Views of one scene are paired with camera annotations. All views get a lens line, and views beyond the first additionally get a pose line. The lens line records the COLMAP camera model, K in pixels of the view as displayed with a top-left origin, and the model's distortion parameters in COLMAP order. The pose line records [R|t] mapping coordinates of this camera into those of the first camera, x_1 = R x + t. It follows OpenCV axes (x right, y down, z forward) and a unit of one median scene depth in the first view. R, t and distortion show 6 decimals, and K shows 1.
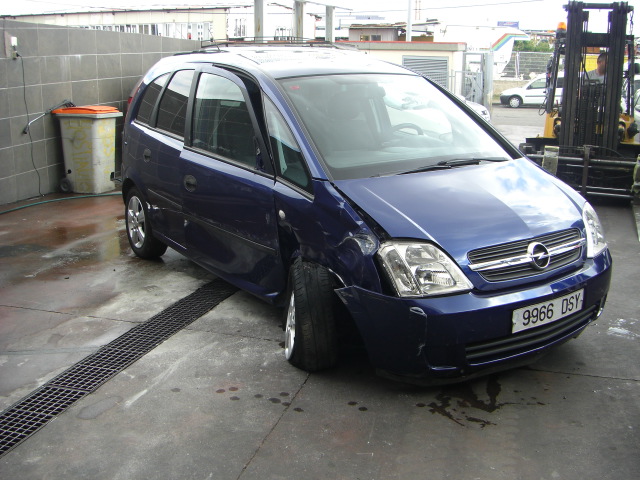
lens RADIAL K [[726.9, 0, 317.8], [0, 726.9, 225.7], [0, 0, 1]] dist [-0.191918, 0.156908]
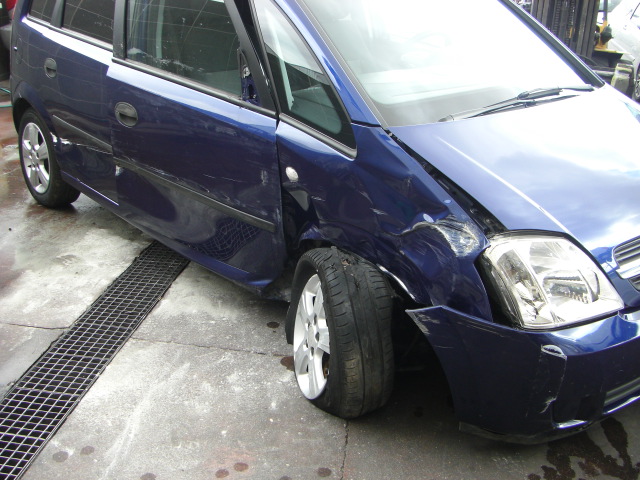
lens RADIAL K [[726.9, 0, 317.8], [0, 726.9, 225.7], [0, 0, 1]] dist [-0.191918, 0.156908]
pose [[0.987239, -0.024070, 0.157419, -0.125849], [0.000676, 0.989135, 0.147007, -0.063345], [-0.159247, -0.145024, 0.976529, 0.361659]]
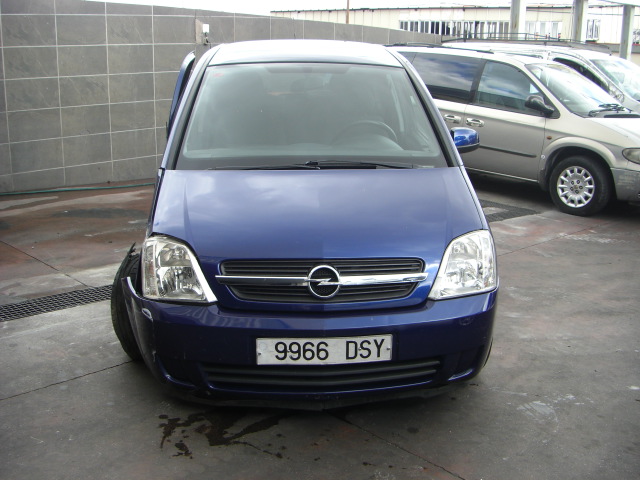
lens RADIAL K [[726.9, 0, 317.8], [0, 726.9, 225.7], [0, 0, 1]] dist [-0.191918, 0.156908]
pose [[0.871779, 0.131348, -0.471963, 0.603421], [-0.130272, 0.990856, 0.035127, -0.043682], [0.472261, 0.030861, 0.880918, 0.231427]]
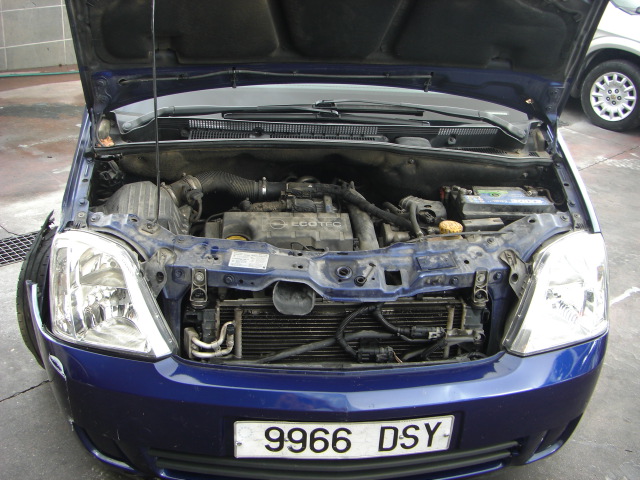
lens RADIAL K [[726.9, 0, 317.8], [0, 726.9, 225.7], [0, 0, 1]] dist [-0.191918, 0.156908]
pose [[0.879676, 0.244316, -0.408018, 0.418479], [-0.169980, 0.962803, 0.210042, -0.112201], [0.444158, -0.115414, 0.888484, 0.489534]]
